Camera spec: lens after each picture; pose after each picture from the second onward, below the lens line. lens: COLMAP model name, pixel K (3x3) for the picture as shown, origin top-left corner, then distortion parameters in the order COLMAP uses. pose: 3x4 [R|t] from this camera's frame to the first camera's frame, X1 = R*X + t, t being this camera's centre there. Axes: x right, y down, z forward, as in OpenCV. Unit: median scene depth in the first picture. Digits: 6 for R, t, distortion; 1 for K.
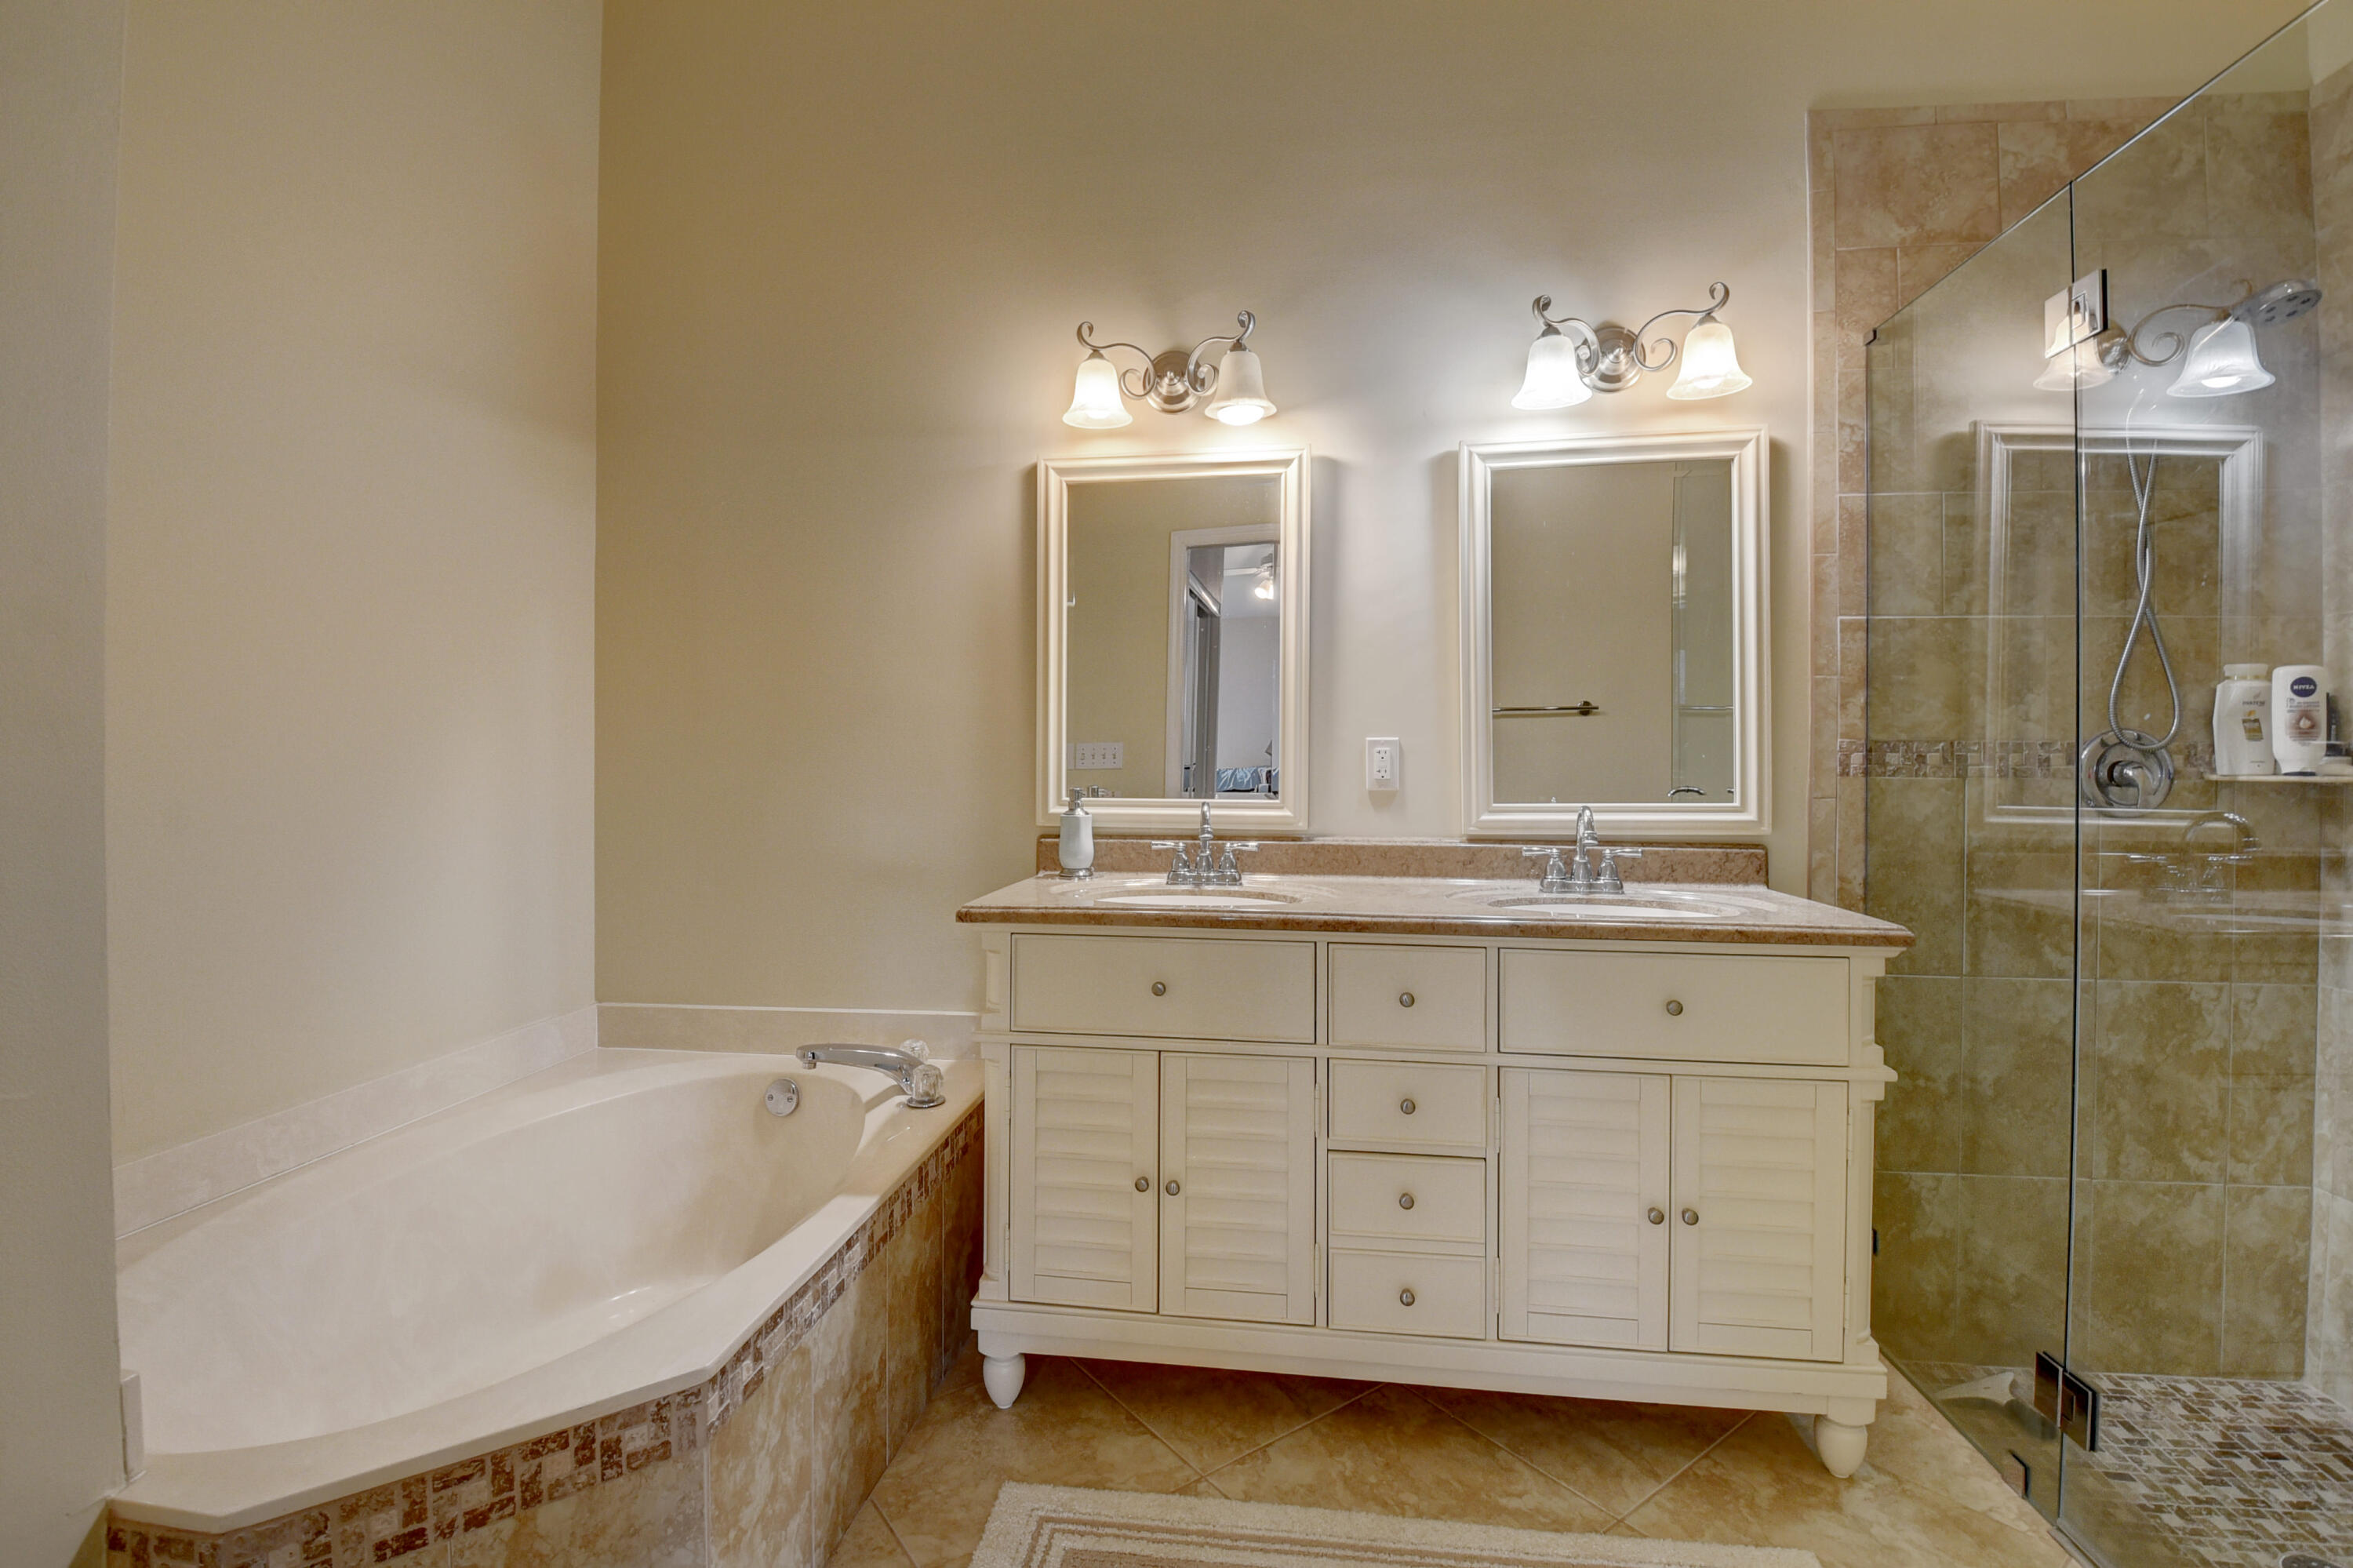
lens RADIAL K [[1037.1, 0, 1173.9], [0, 1037.1, 760.6], [0, 0, 1]] dist [0.028940, -0.032547]
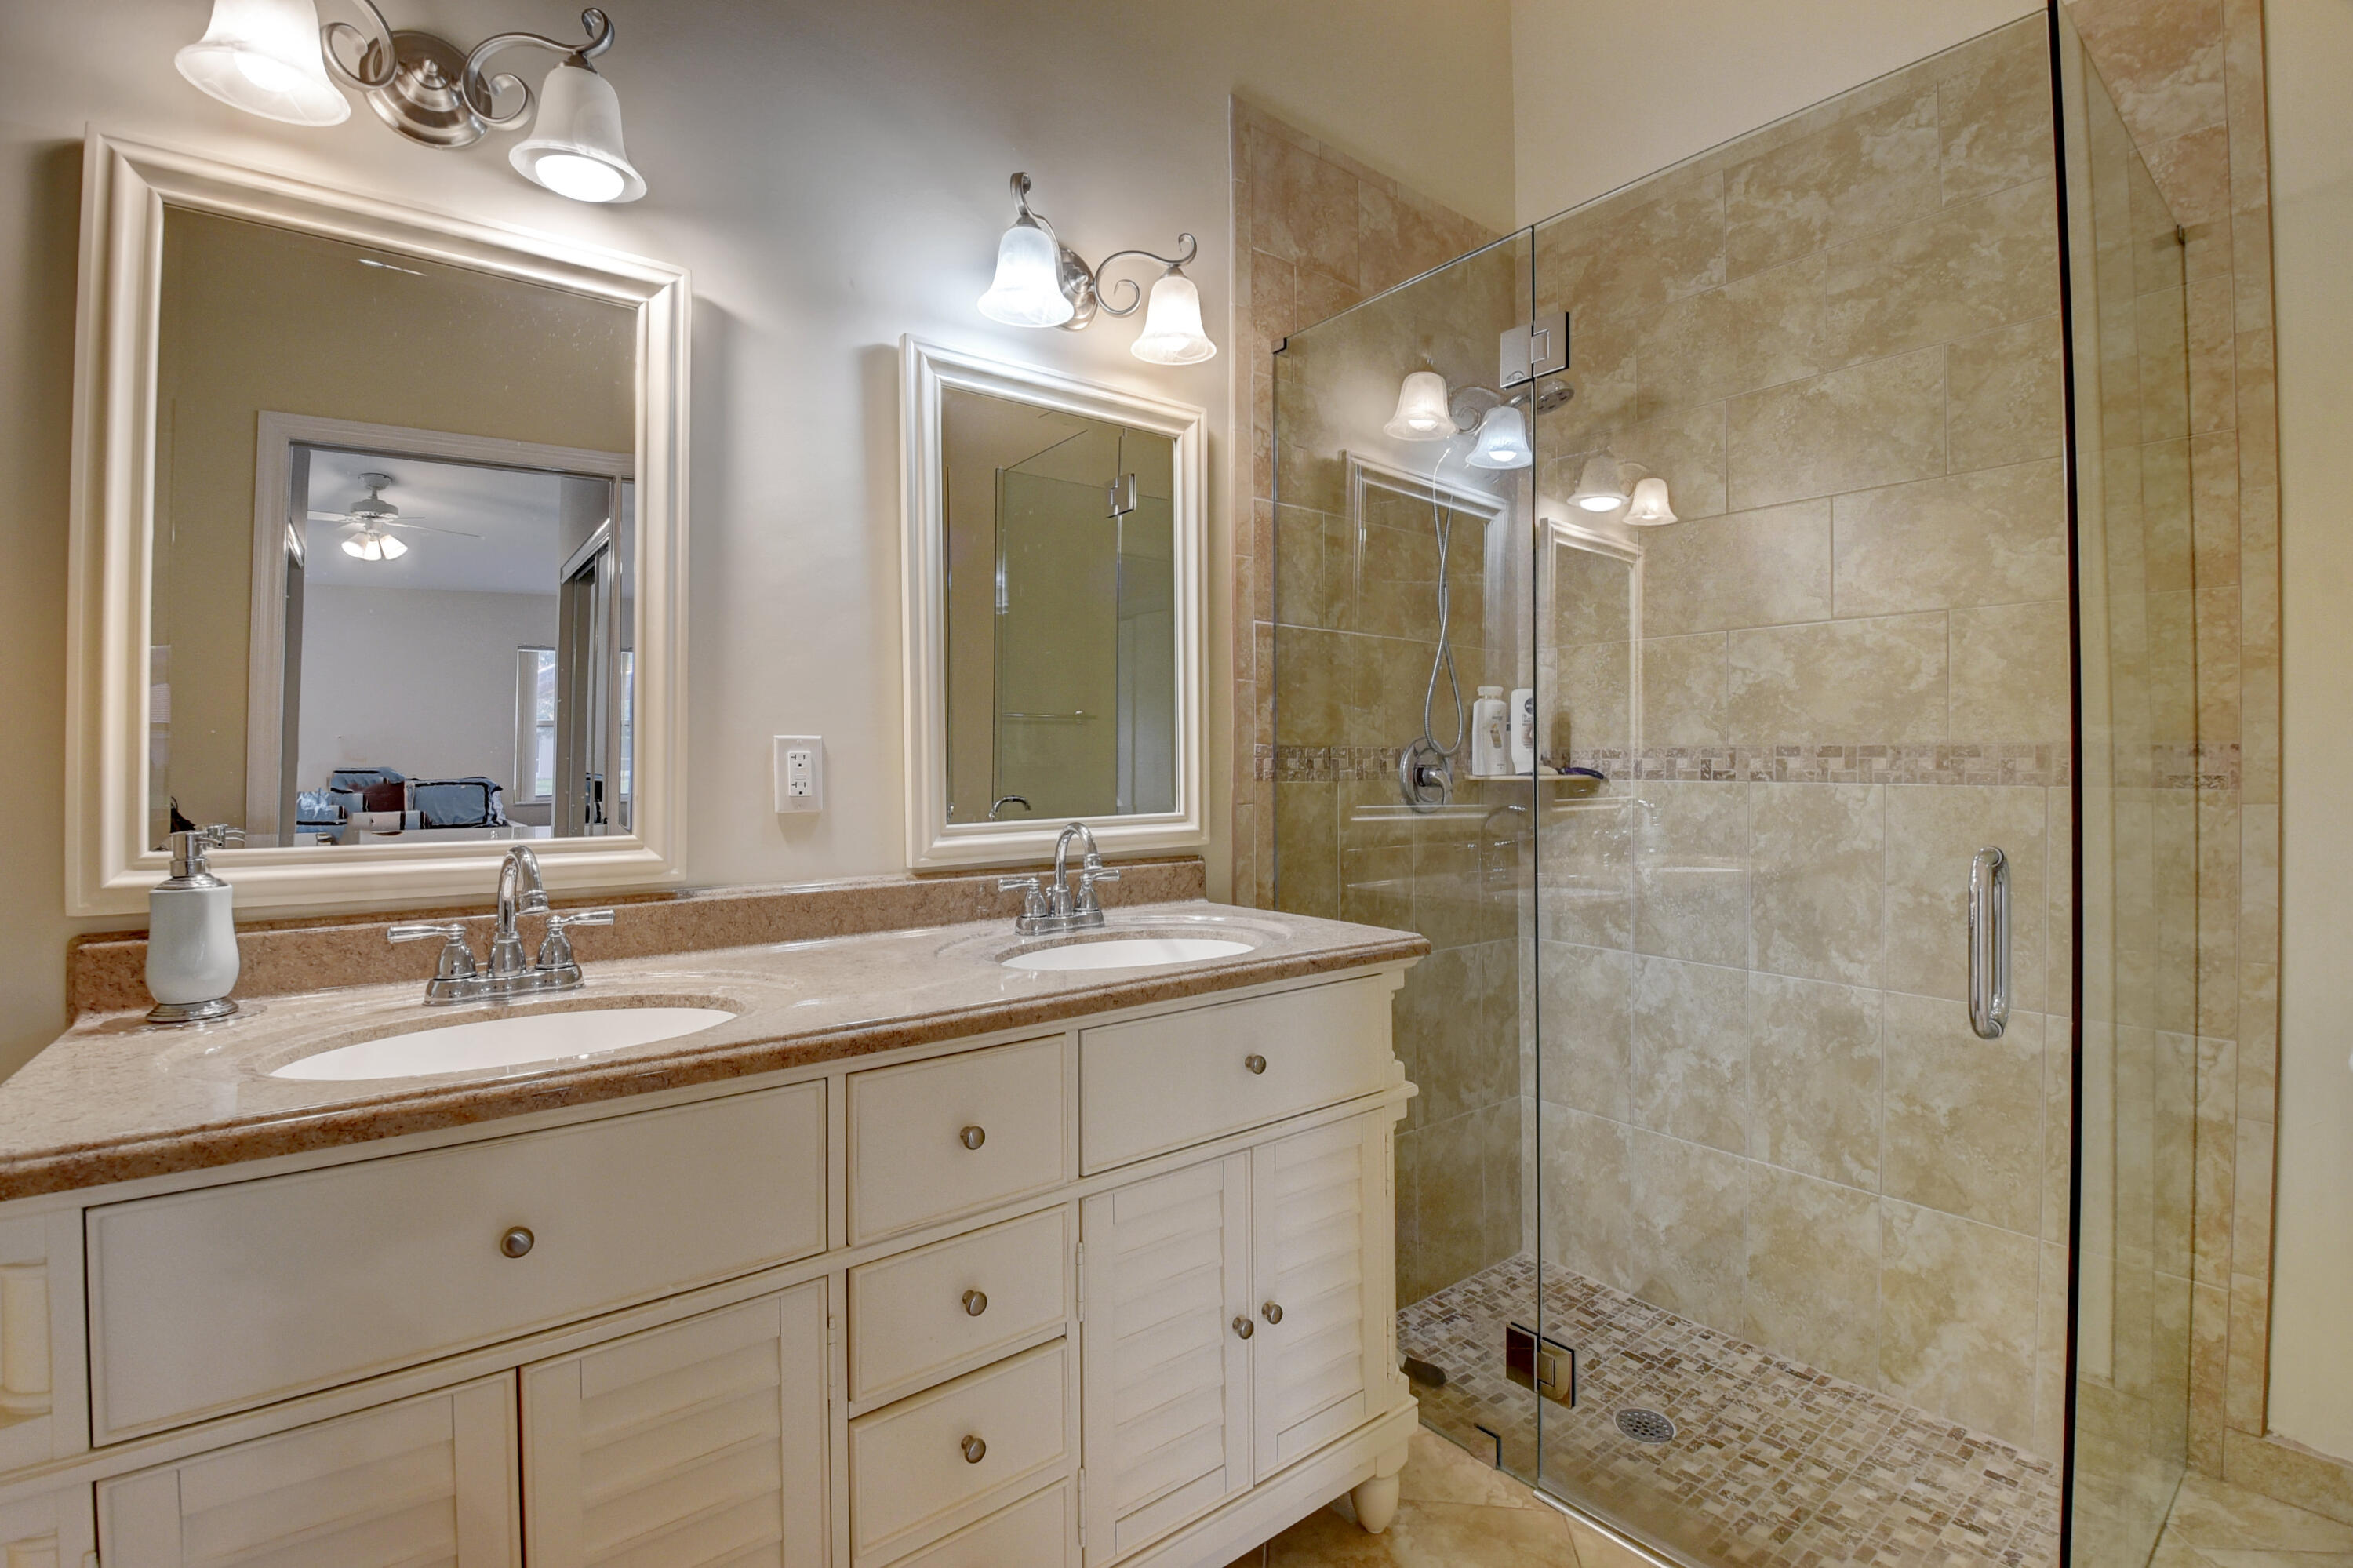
lens RADIAL K [[1037.1, 0, 1173.9], [0, 1037.1, 760.6], [0, 0, 1]] dist [0.028940, -0.032547]
pose [[0.707403, -0.001978, 0.706807, -0.116374], [0.006703, 0.999970, -0.003911, -0.001475], [-0.706778, 0.007504, 0.707395, 0.359654]]
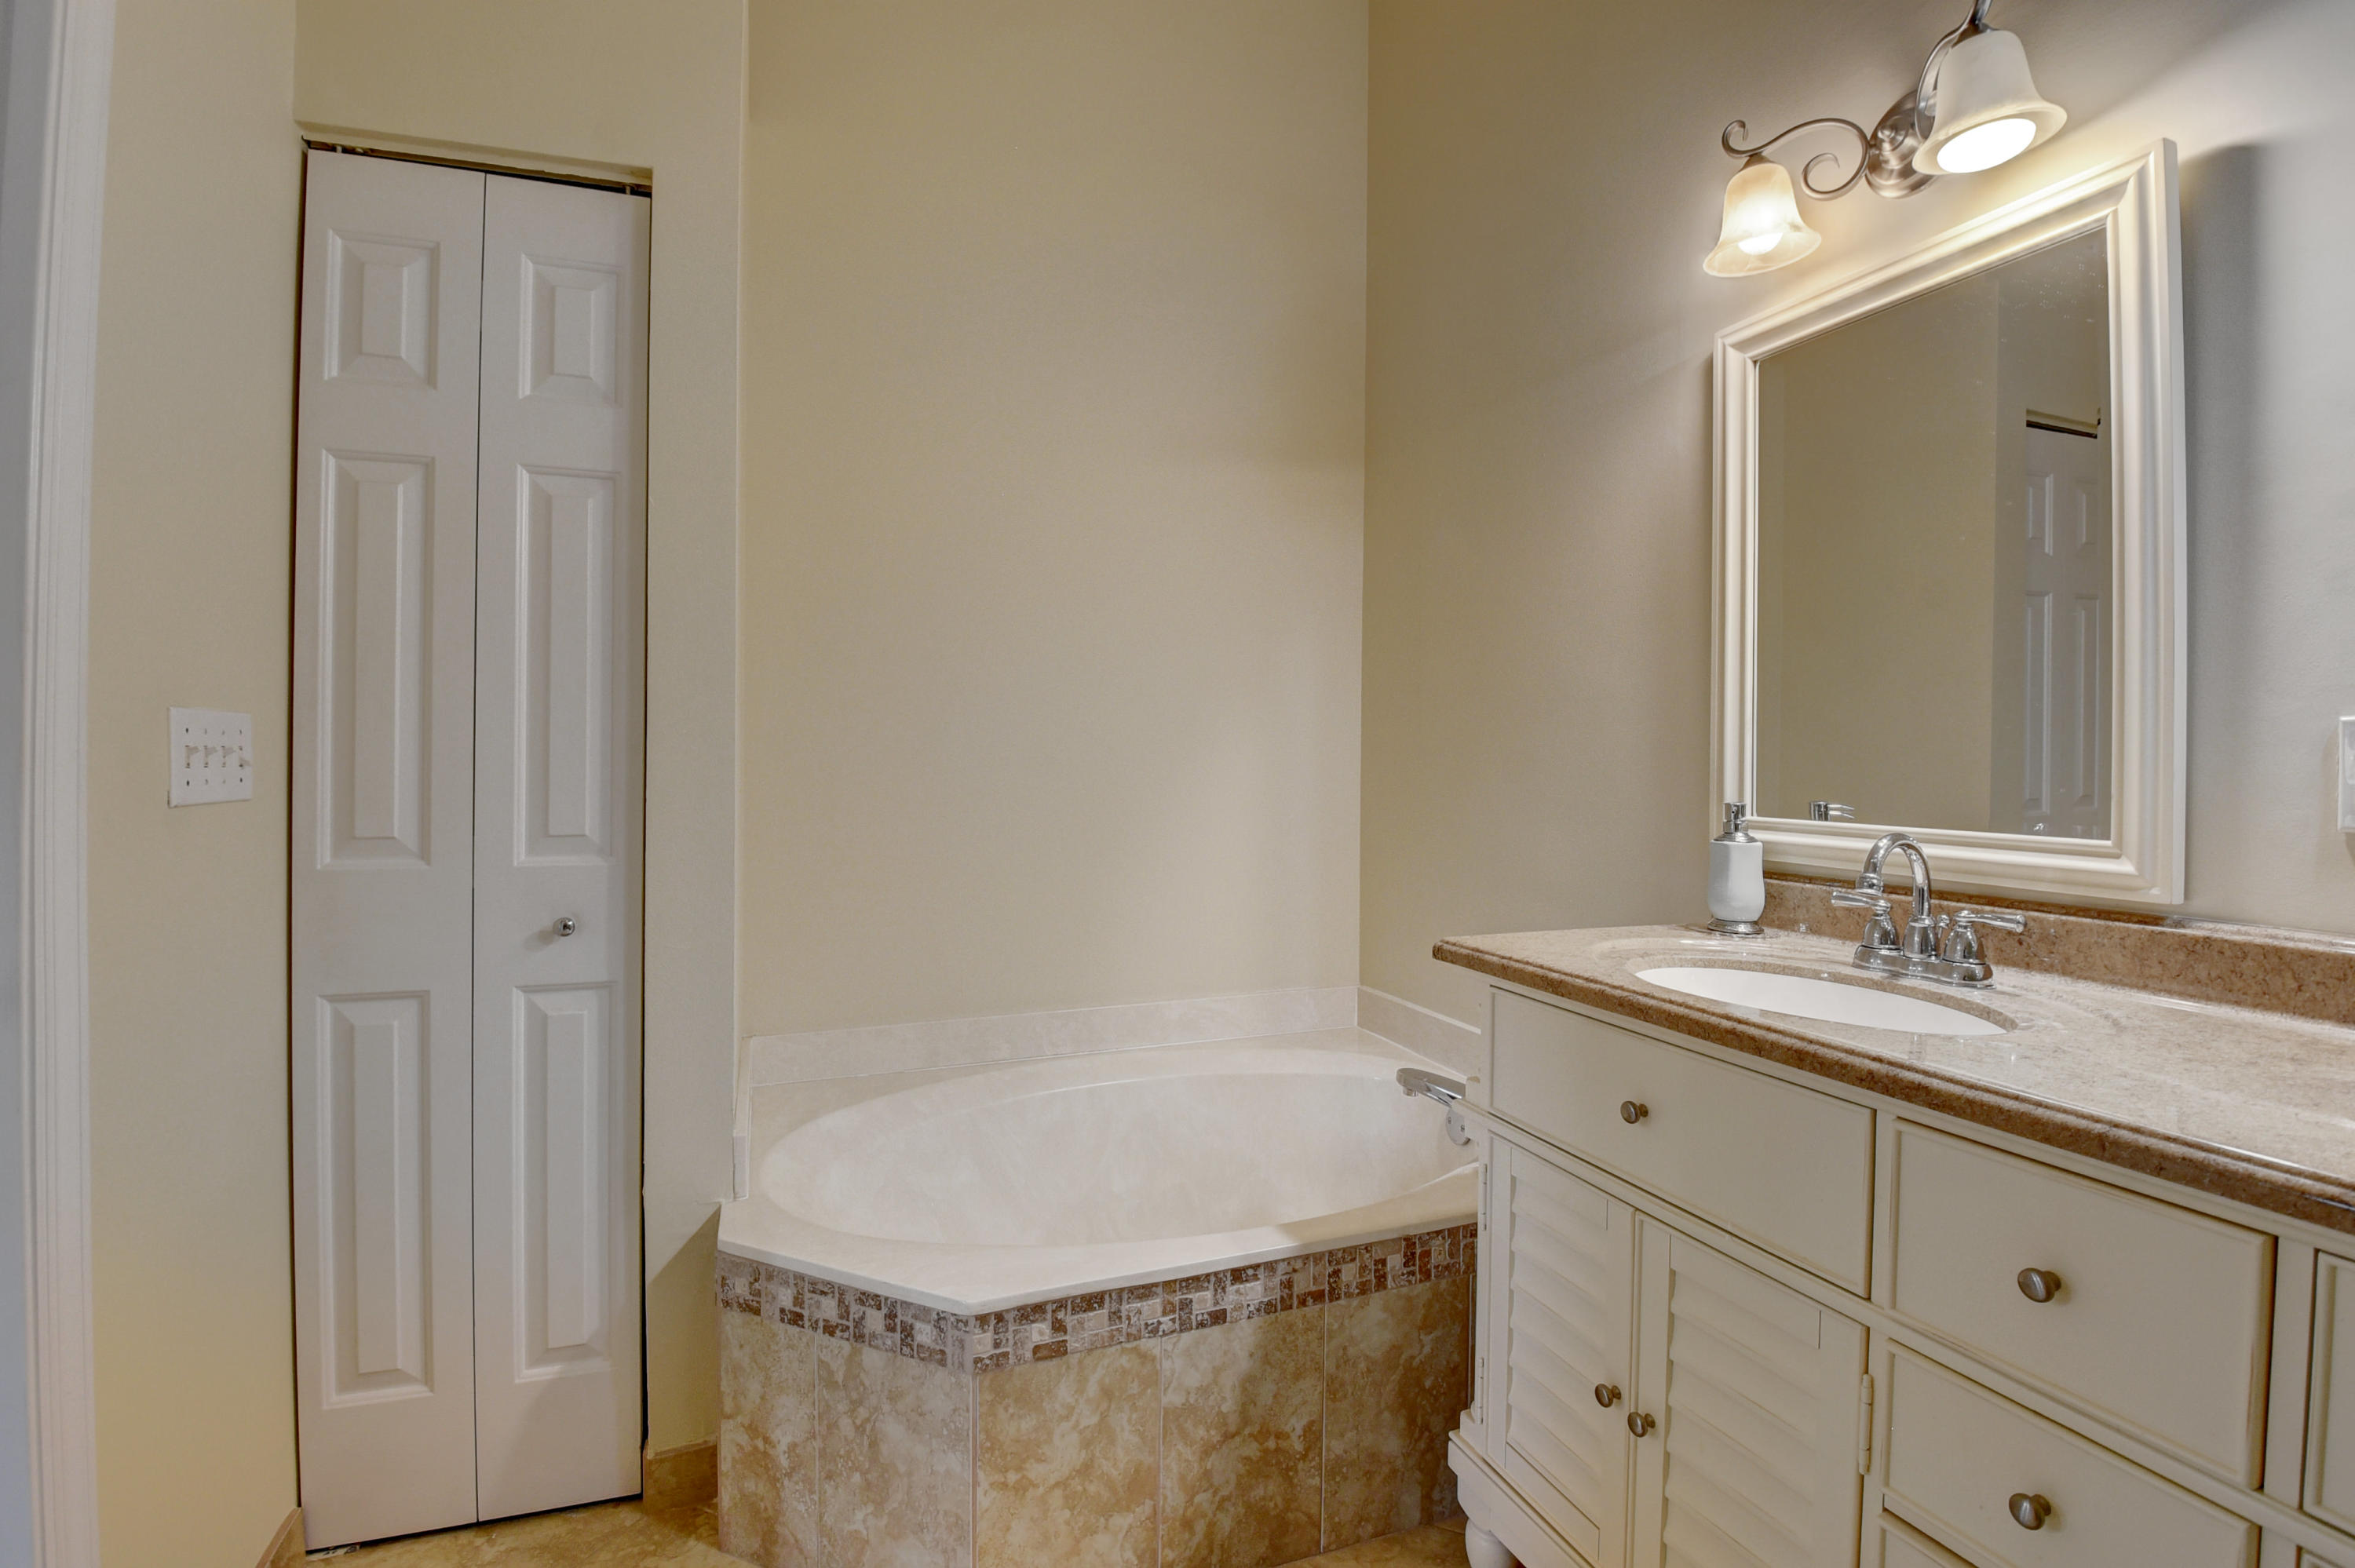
lens RADIAL K [[1056.2, 0, 1177.5], [0, 1056.2, 756.3], [0, 0, 1]] dist [0.027955, -0.032462]
pose [[0.486825, 0.003180, -0.873494, 0.353605], [-0.006366, 0.999980, 0.000092, -0.001679], [0.873477, 0.005516, 0.486835, 0.349987]]
